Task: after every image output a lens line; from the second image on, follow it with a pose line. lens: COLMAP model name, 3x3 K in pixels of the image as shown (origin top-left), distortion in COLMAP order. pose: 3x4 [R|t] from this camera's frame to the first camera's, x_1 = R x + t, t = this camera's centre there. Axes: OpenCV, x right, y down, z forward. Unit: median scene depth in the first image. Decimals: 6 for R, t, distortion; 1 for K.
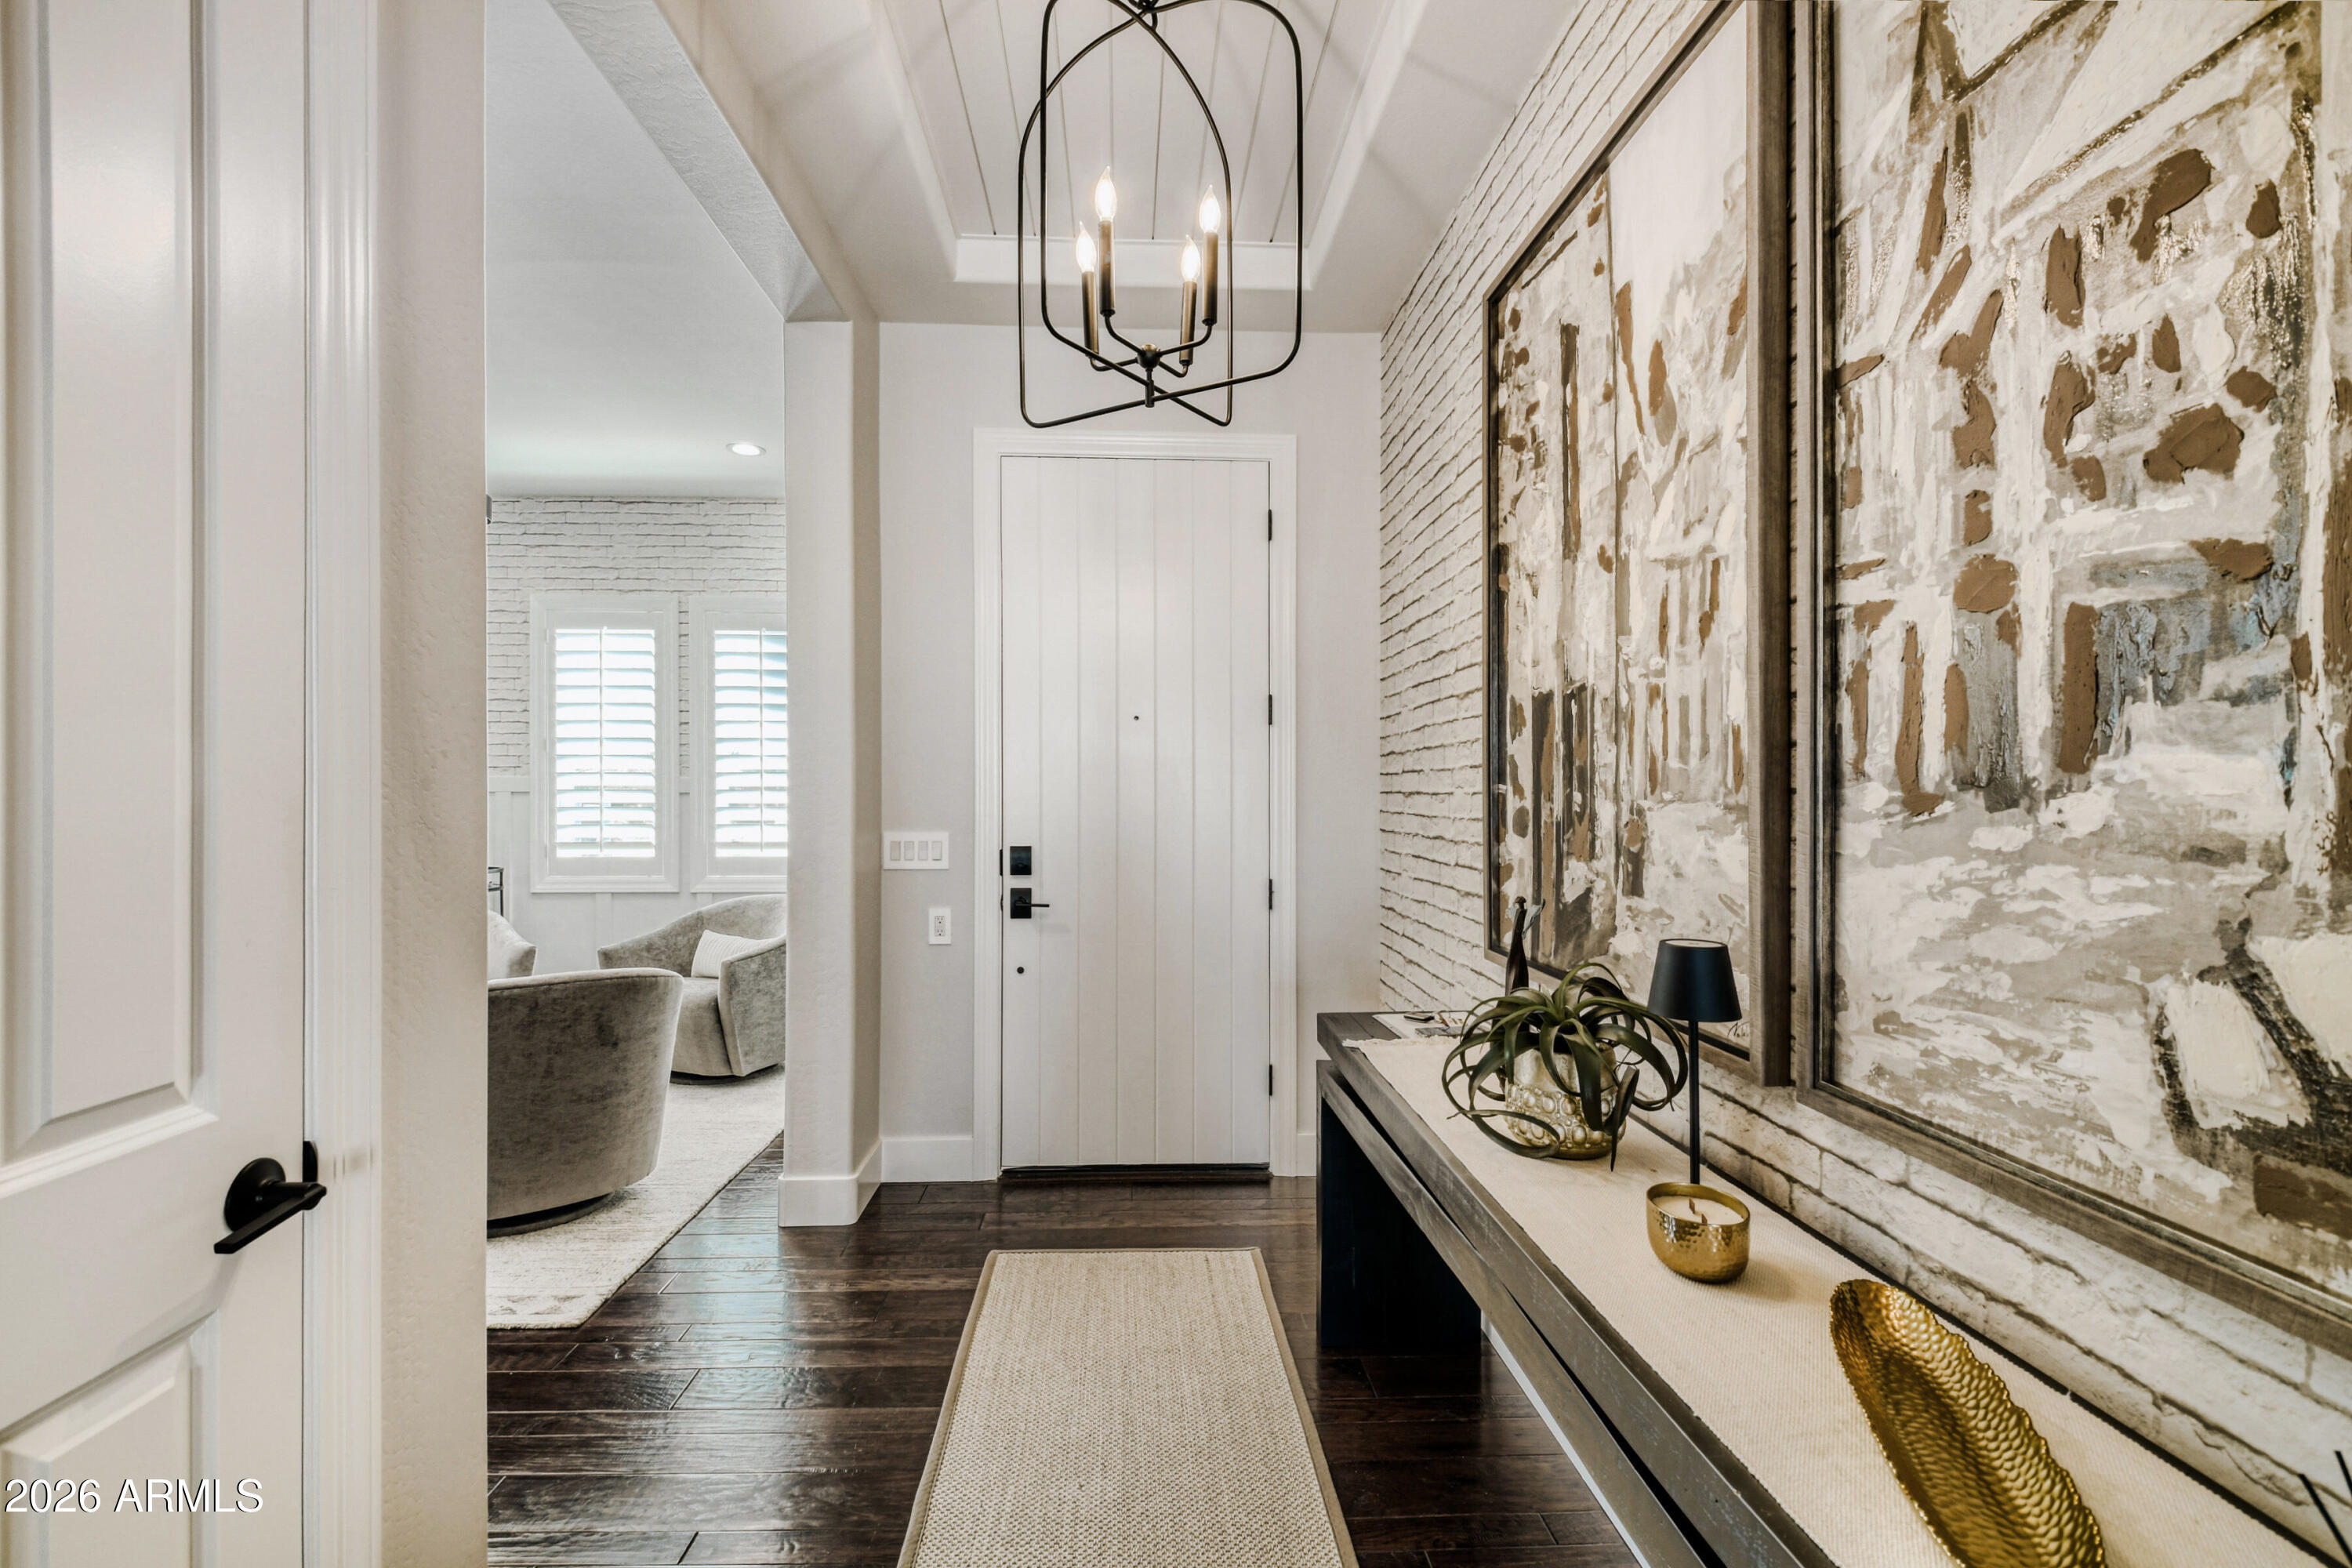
lens RADIAL K [[1084.4, 0, 1176.0], [0, 1084.4, 784.0], [0, 0, 1]] dist [0.014805, -0.031018]
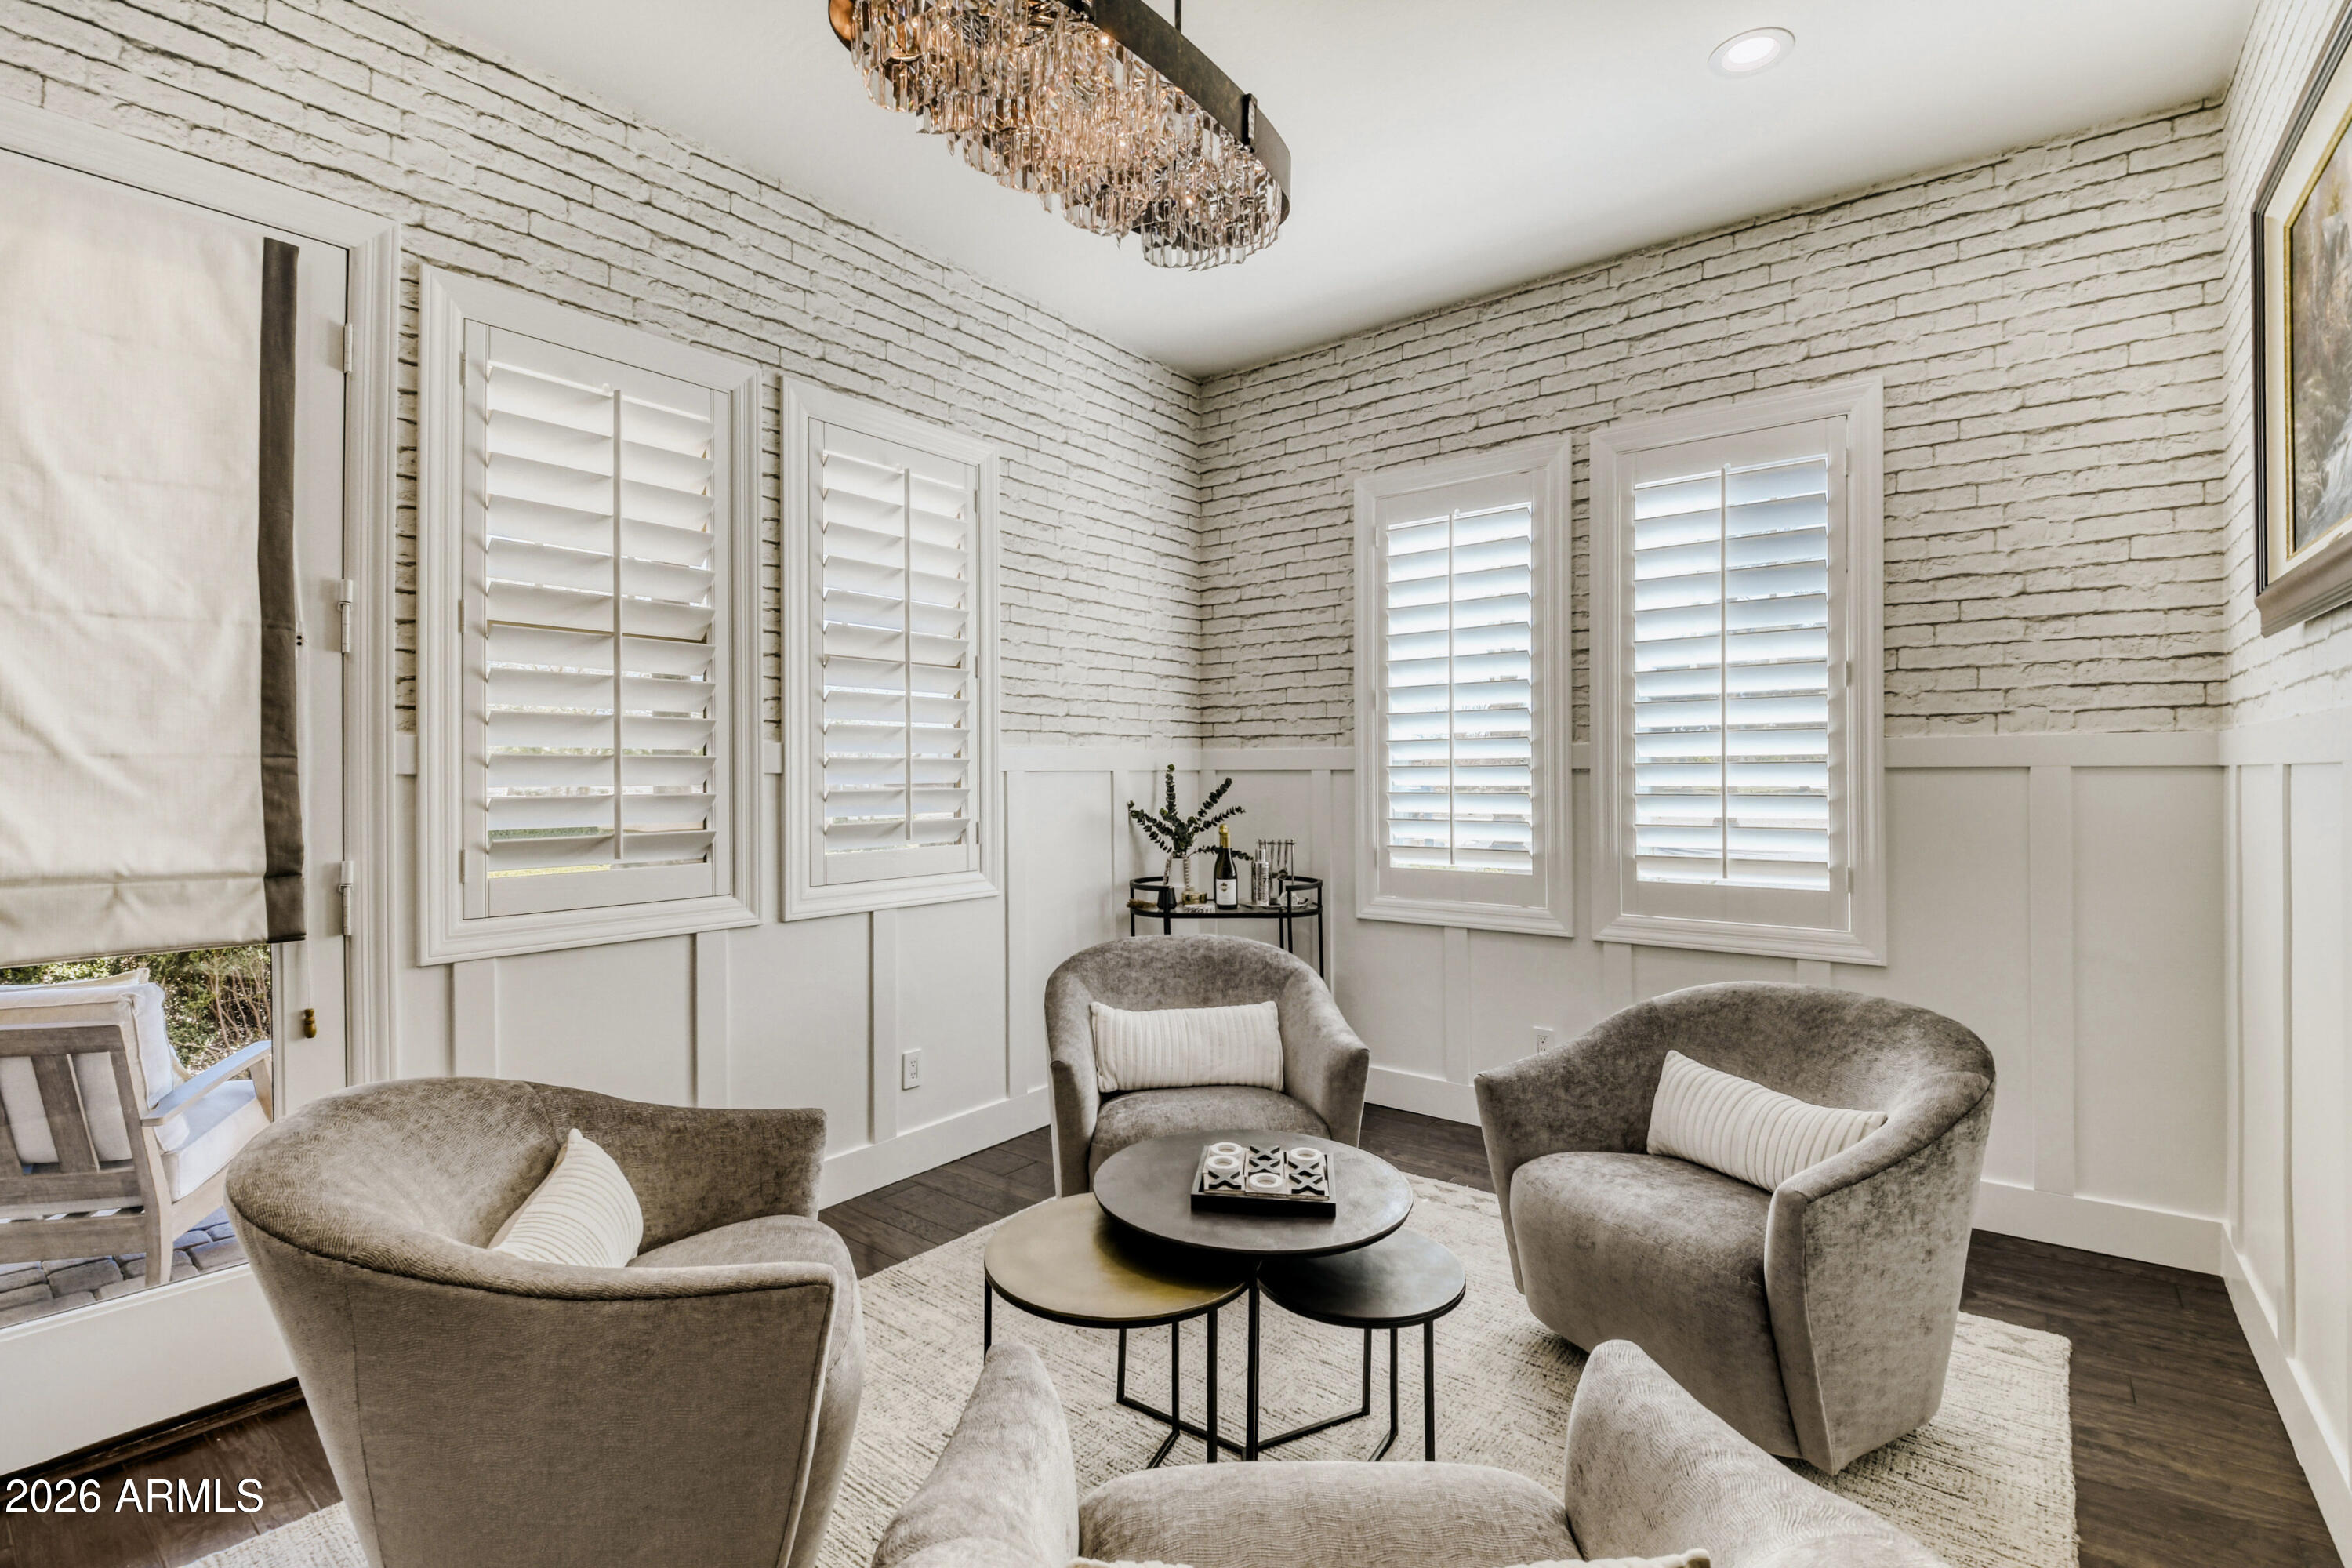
lens RADIAL K [[1084.4, 0, 1176.0], [0, 1084.4, 784.0], [0, 0, 1]] dist [0.014805, -0.031018]
pose [[0.768949, 0.006969, -0.639273, -0.245510], [0.006333, 0.999809, 0.018516, 0.002523], [0.639279, -0.018286, 0.768757, 0.403200]]
